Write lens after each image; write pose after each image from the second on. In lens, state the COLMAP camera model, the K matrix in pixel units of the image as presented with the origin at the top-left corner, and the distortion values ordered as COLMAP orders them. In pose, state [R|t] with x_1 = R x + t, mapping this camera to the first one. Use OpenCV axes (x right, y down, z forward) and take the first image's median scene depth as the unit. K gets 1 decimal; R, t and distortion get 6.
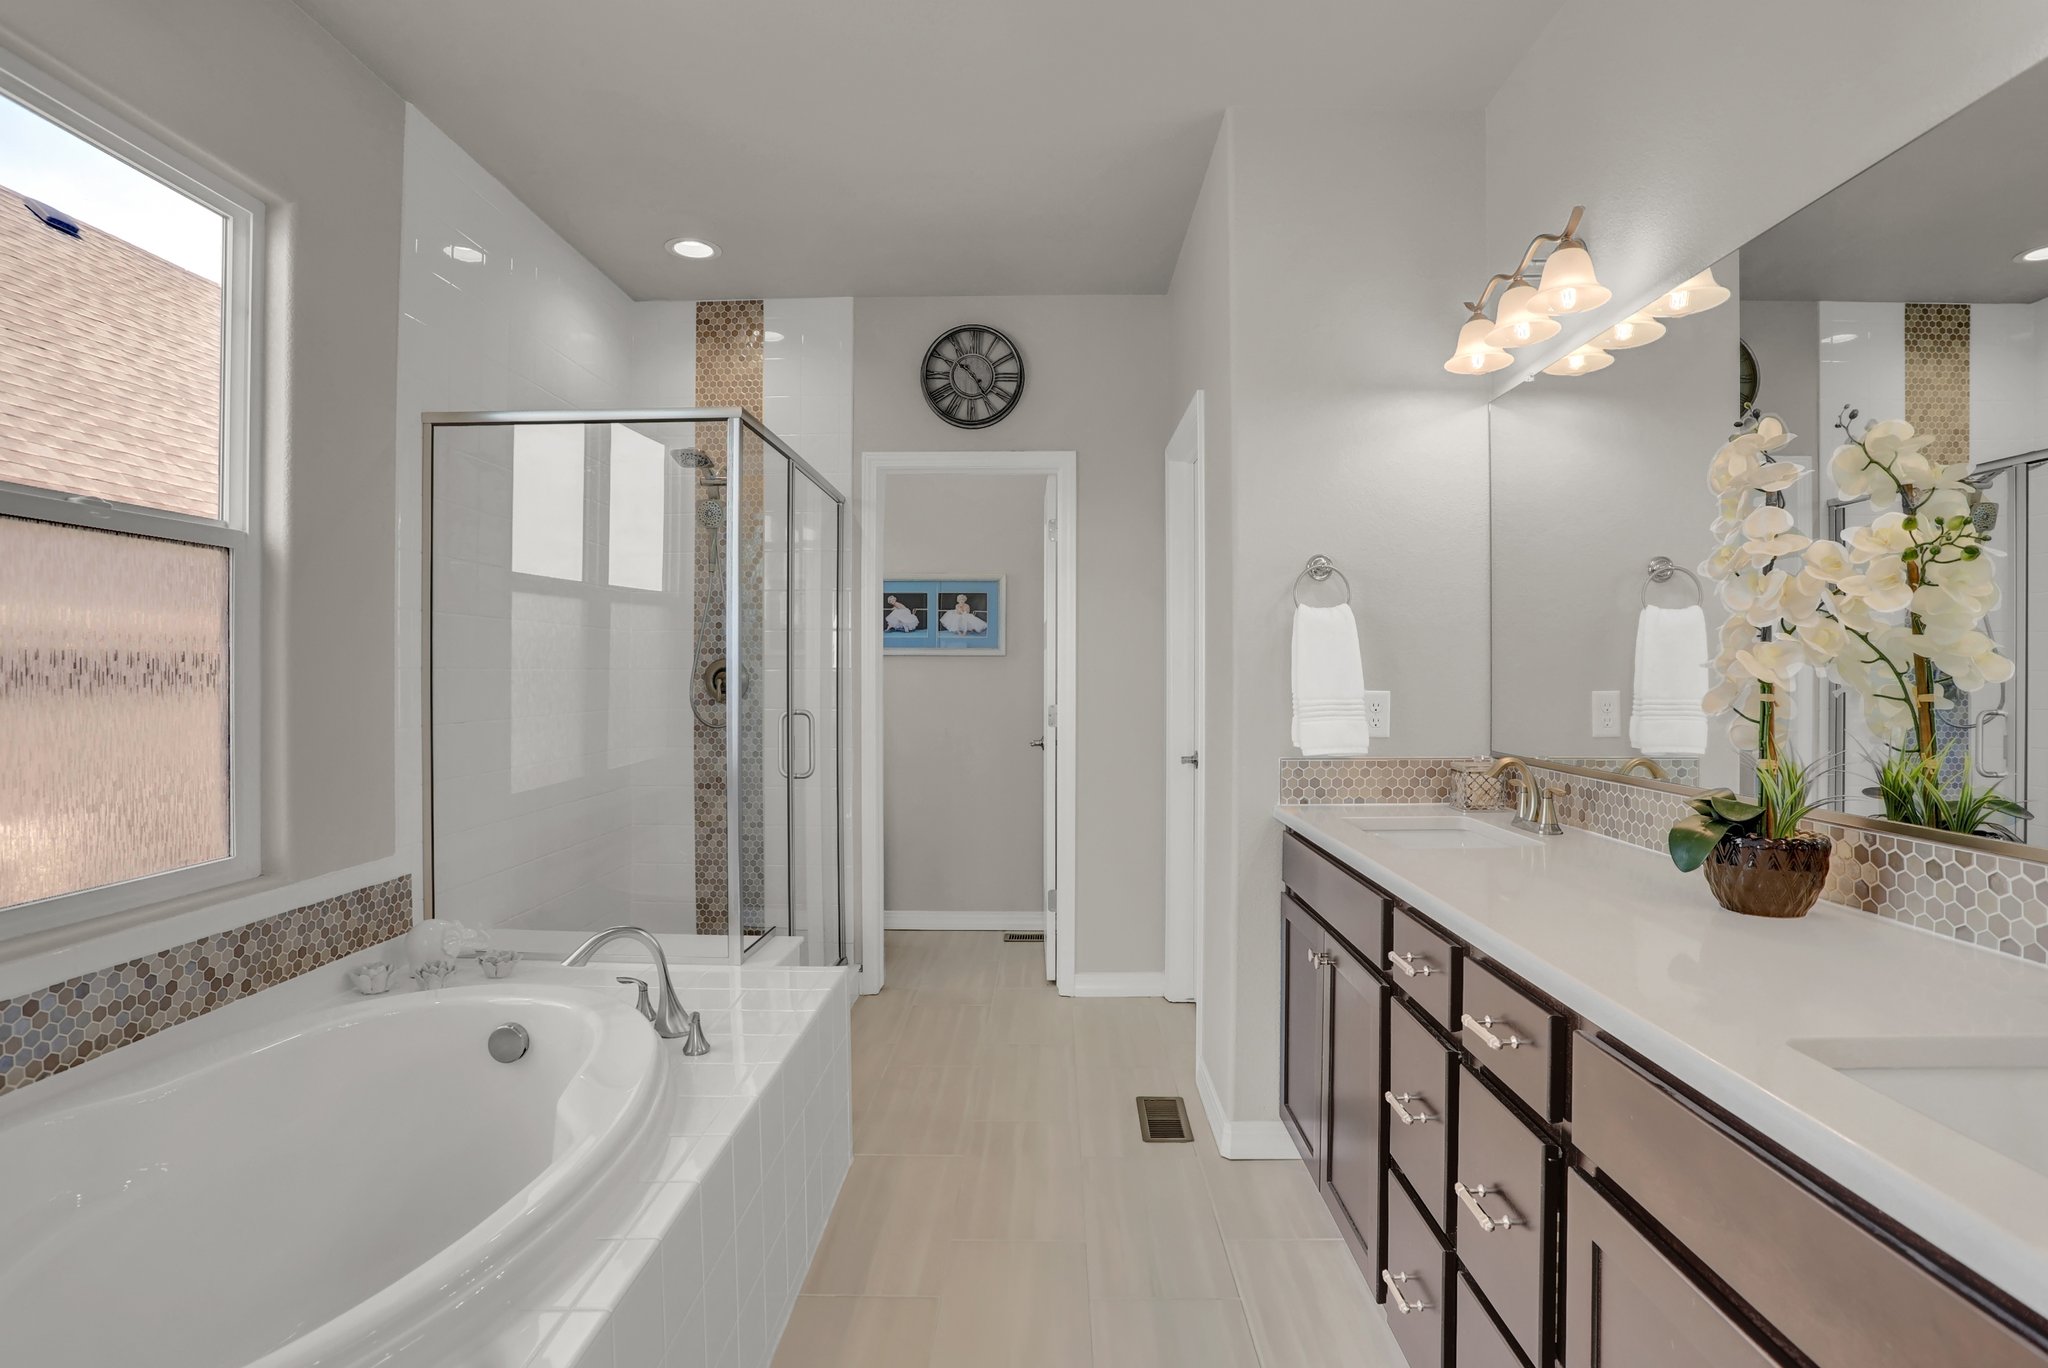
lens RADIAL K [[1010.1, 0, 1024.7], [0, 1010.1, 672.1], [0, 0, 1]] dist [-0.076551, 0.033091]
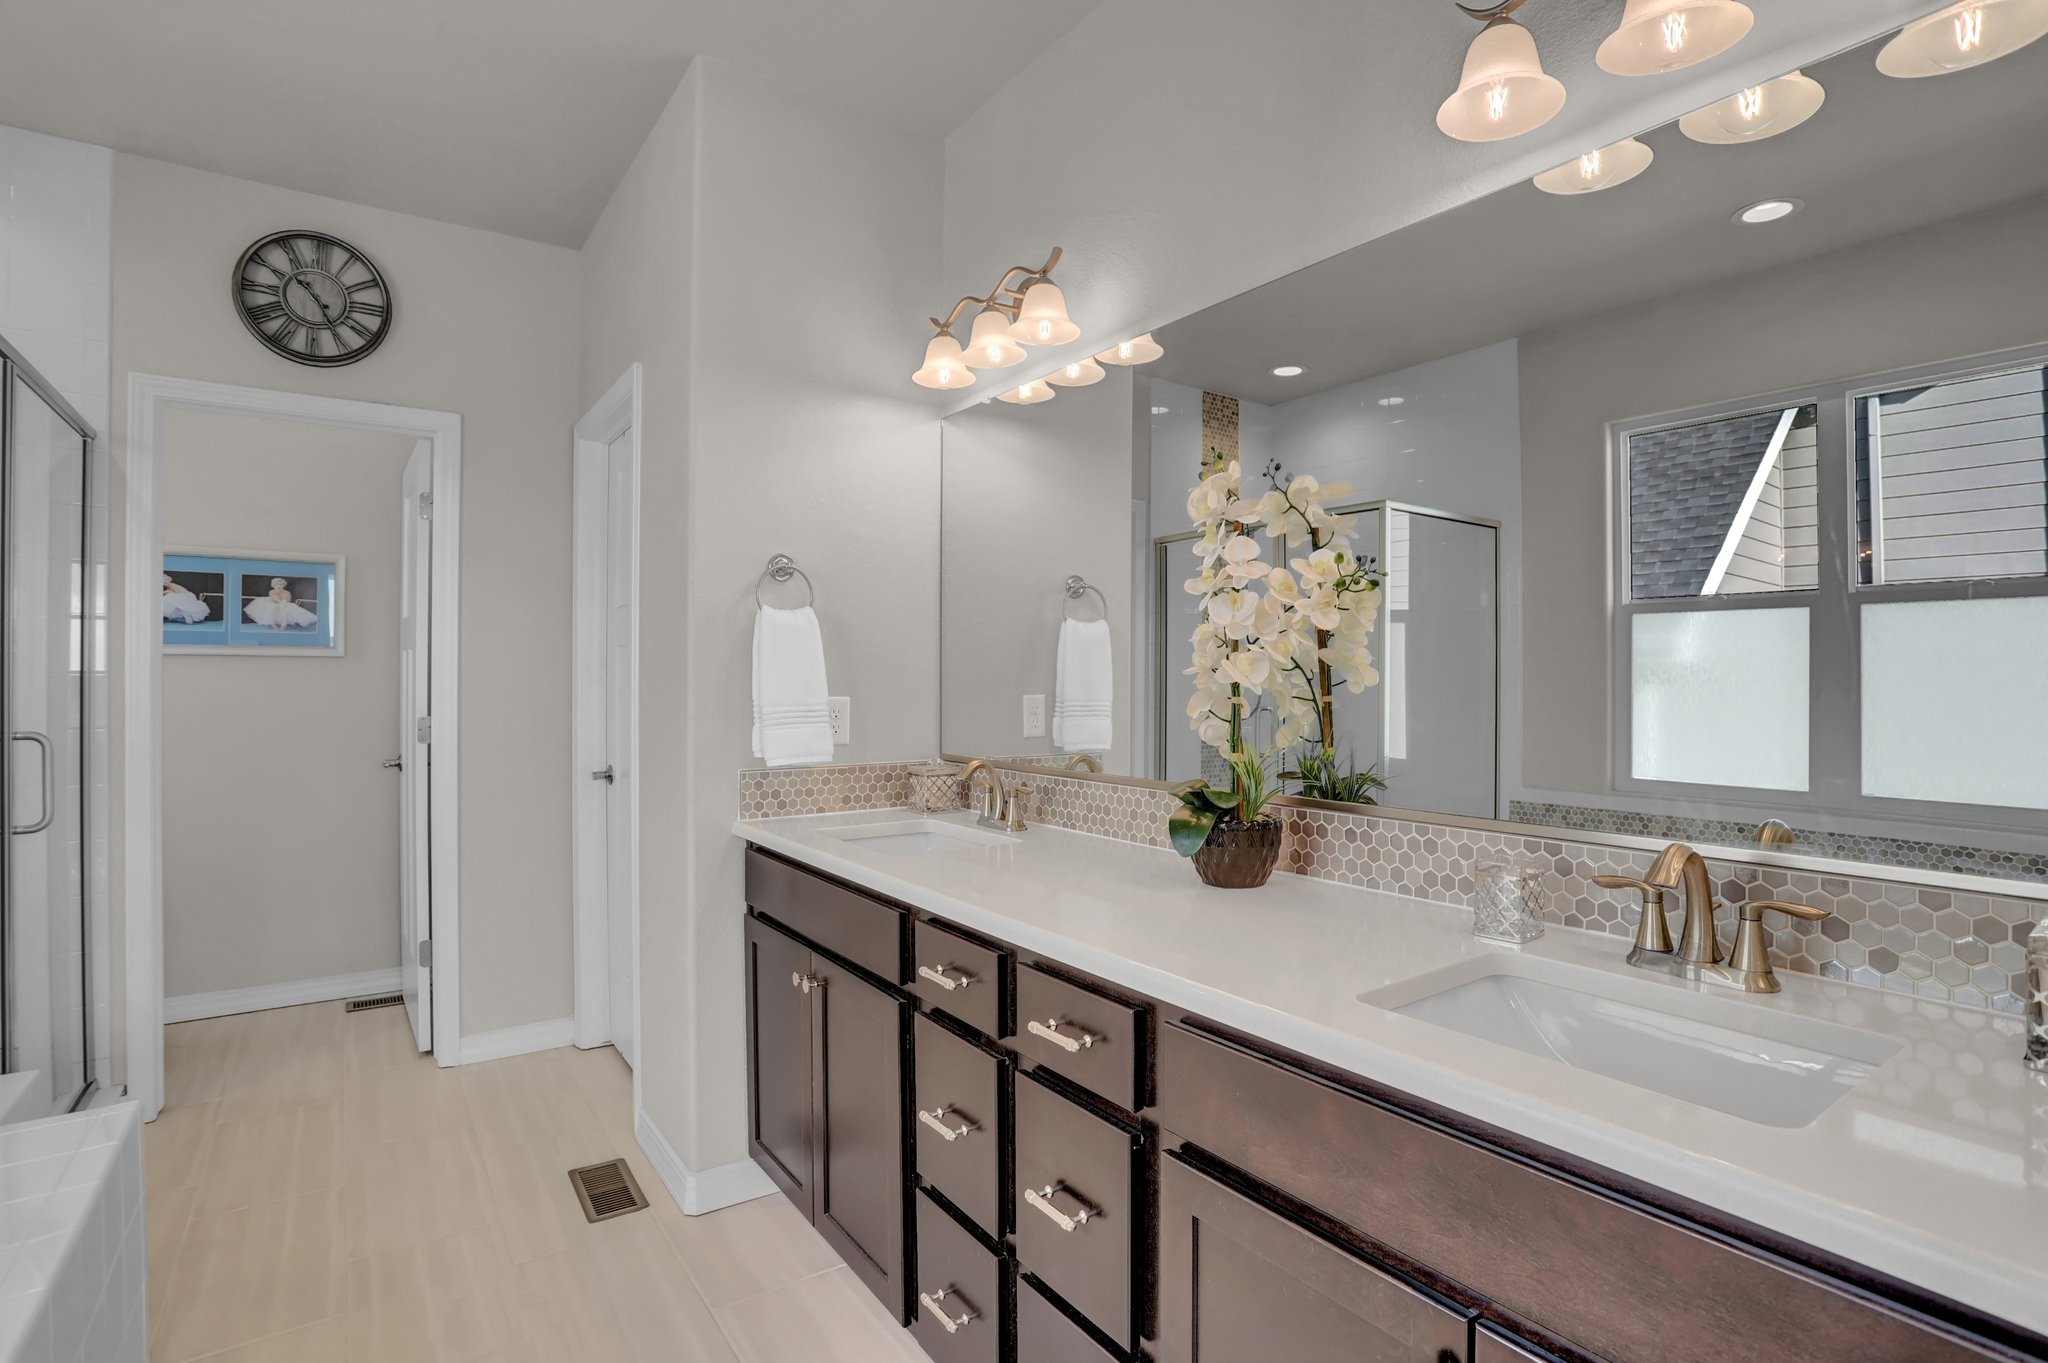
lens RADIAL K [[1004.6, 0, 1031.3], [0, 1004.6, 675.9], [0, 0, 1]] dist [-0.078885, 0.034212]
pose [[0.804004, 0.001592, 0.594621, -0.078519], [-0.000801, 0.999998, -0.001594, -0.000389], [-0.594623, 0.000805, 0.804004, 0.099397]]
